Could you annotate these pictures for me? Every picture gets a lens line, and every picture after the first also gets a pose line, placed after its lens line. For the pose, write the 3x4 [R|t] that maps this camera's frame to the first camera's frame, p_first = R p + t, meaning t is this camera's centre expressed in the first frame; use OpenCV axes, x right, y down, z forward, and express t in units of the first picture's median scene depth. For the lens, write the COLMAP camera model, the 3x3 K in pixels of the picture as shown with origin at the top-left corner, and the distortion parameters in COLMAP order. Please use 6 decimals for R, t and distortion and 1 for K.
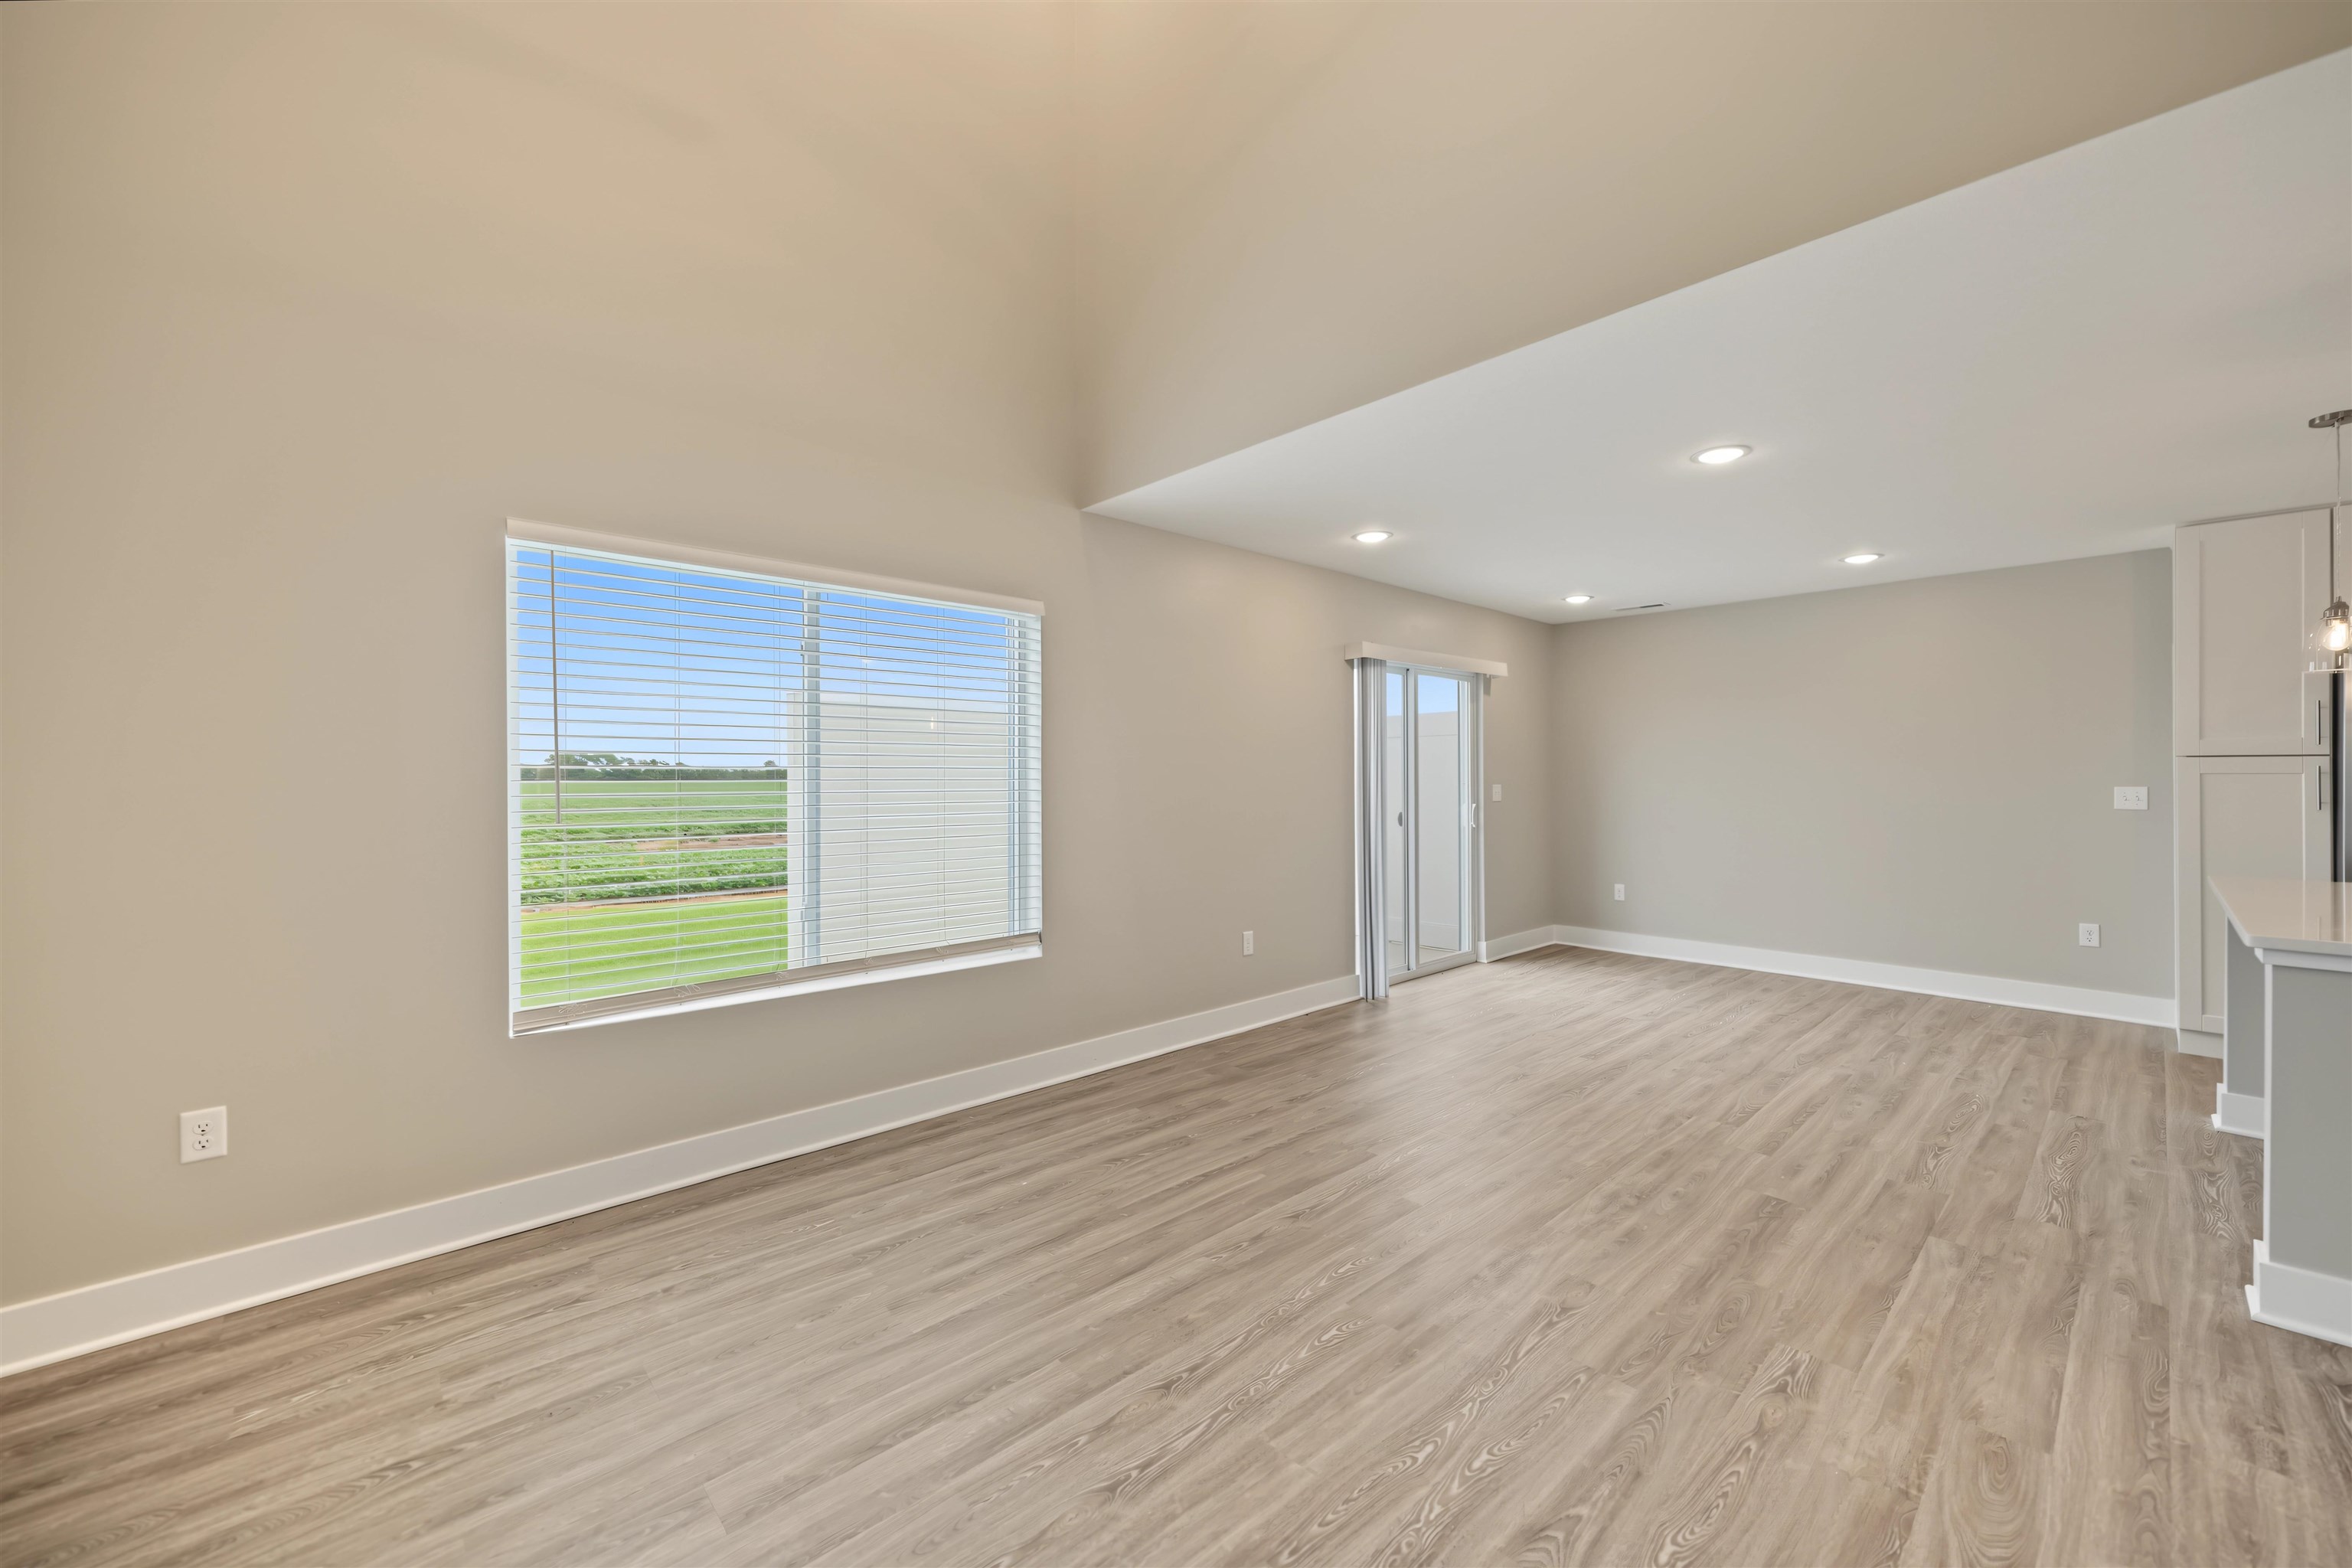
lens RADIAL K [[909.3, 0, 1195.8], [0, 909.3, 784.2], [0, 0, 1]] dist [0.000471, -0.000275]
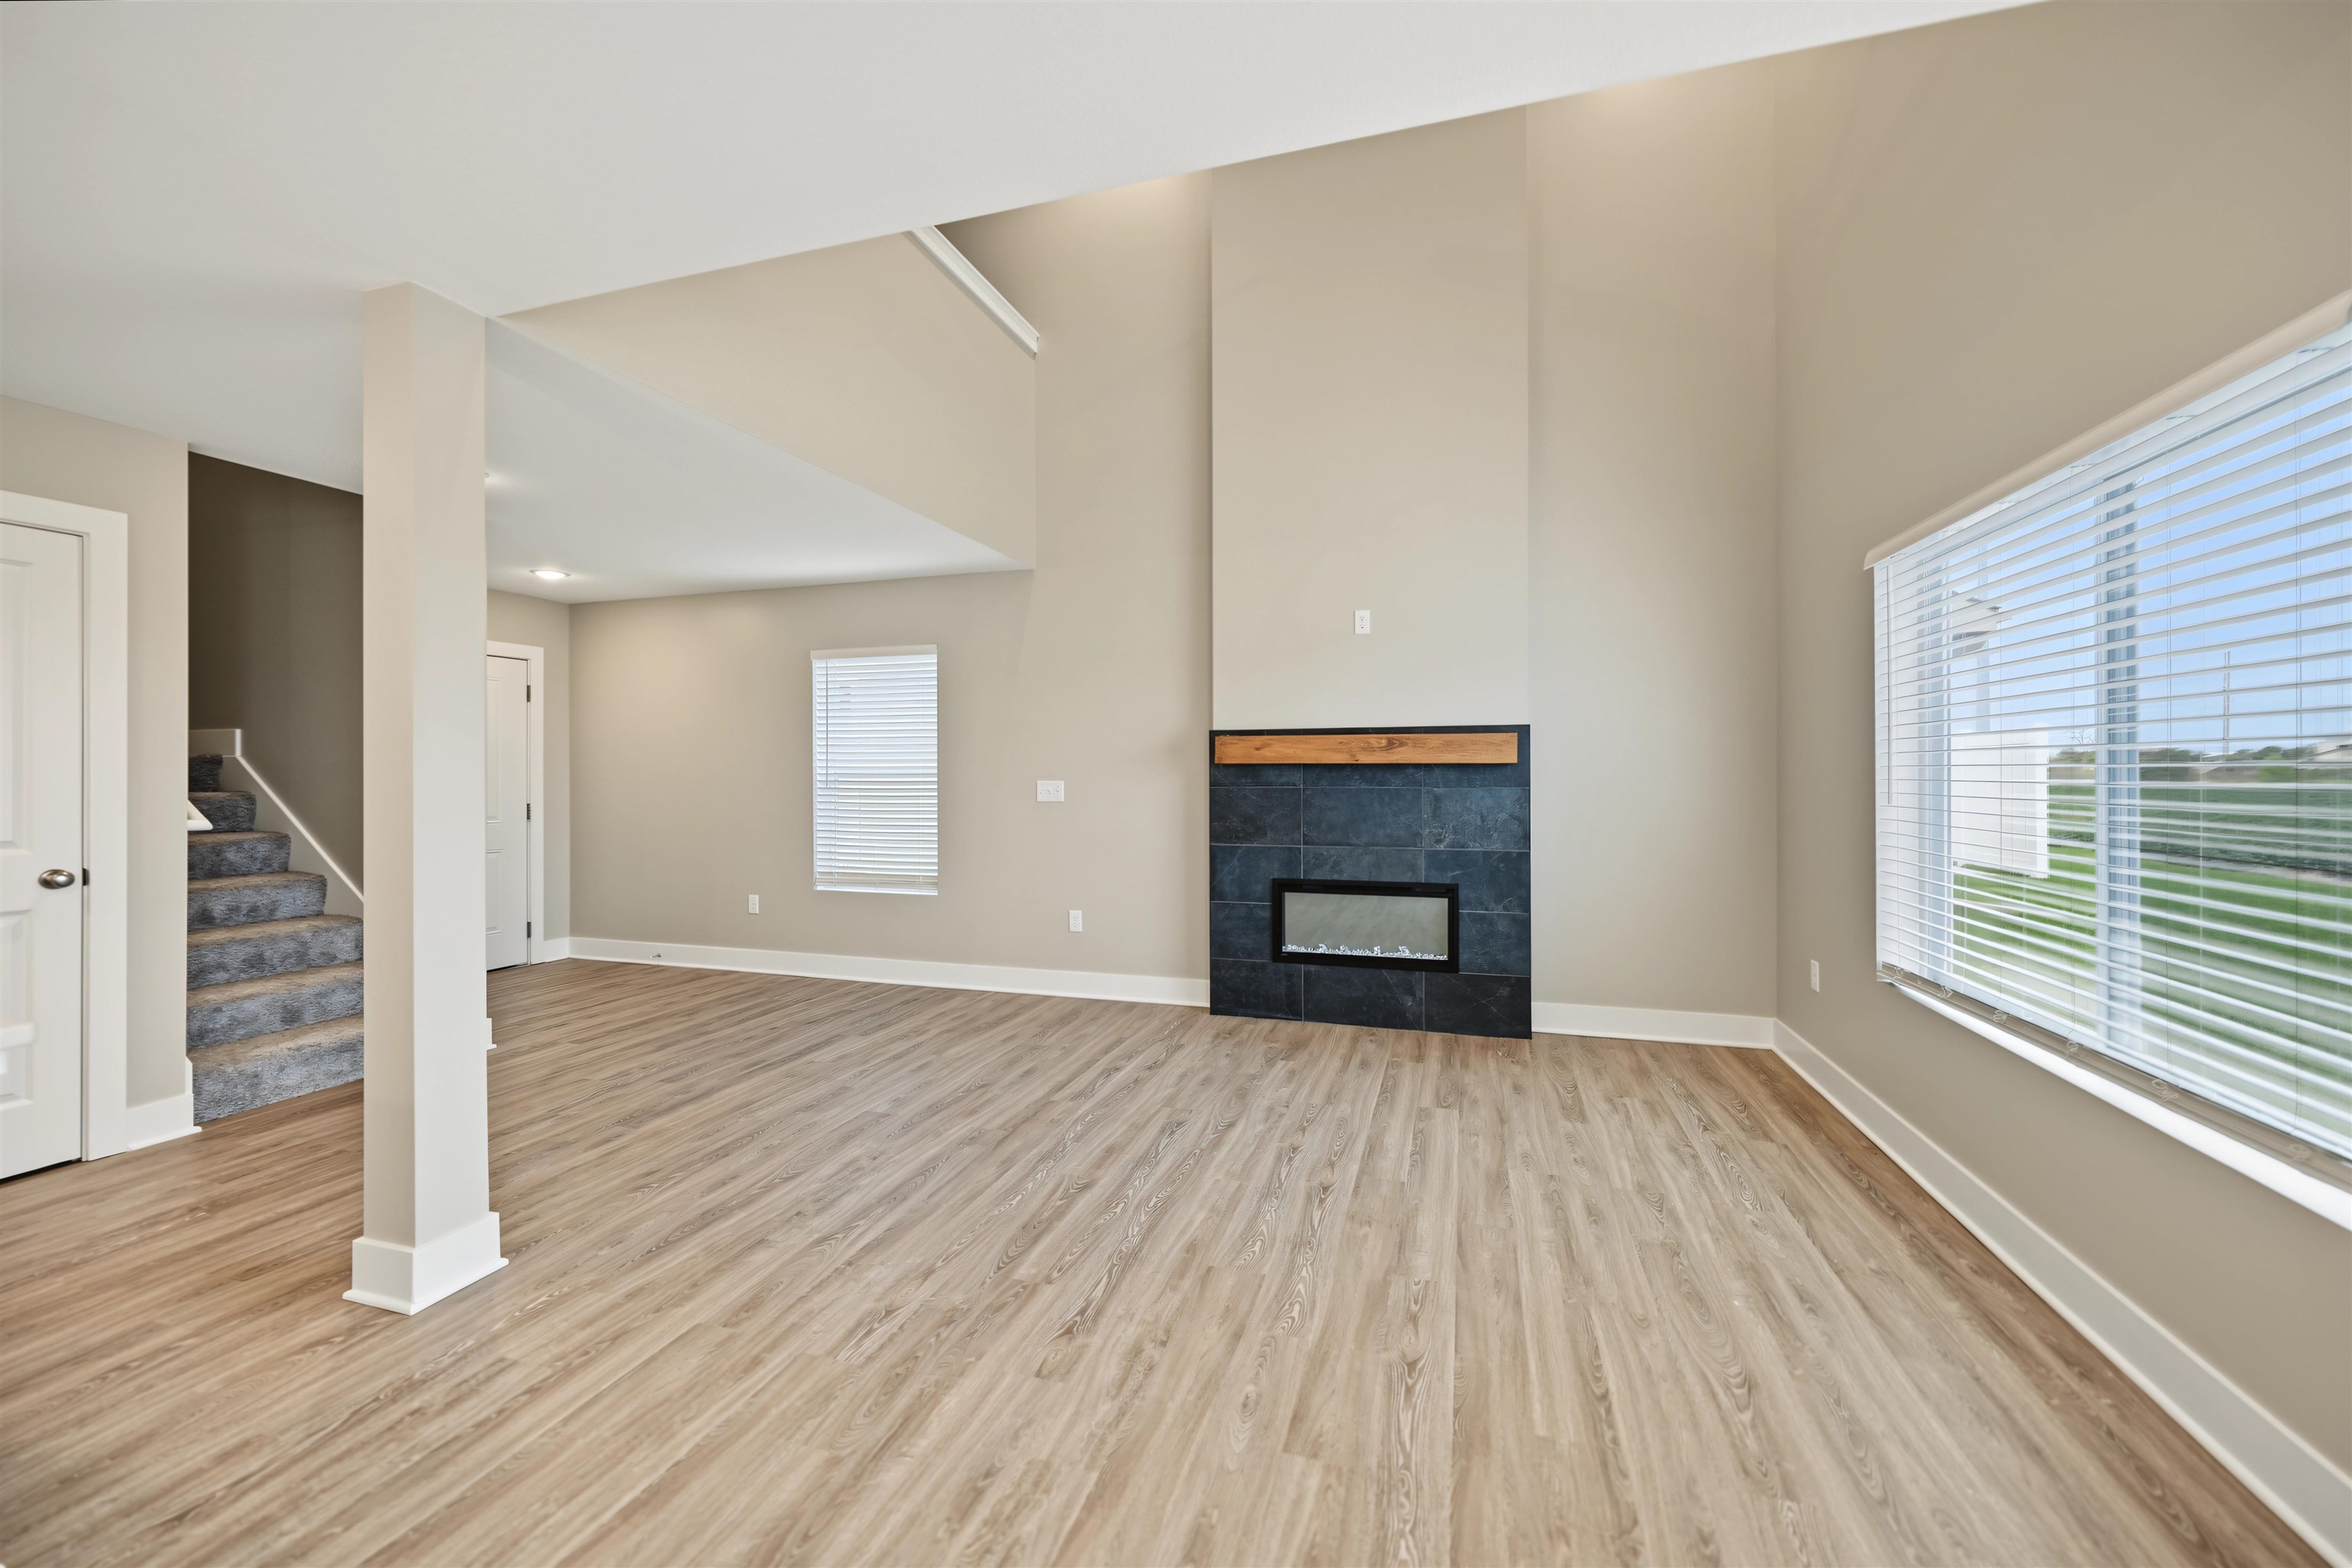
lens RADIAL K [[909.3, 0, 1182.3], [0, 909.3, 771.4], [0, 0, 1]] dist [0.000471, -0.000275]
pose [[-0.872988, 0.003780, -0.487726, 0.759001], [0.000212, 0.999973, 0.007369, -0.011576], [0.487741, 0.006330, -0.872965, 1.872295]]
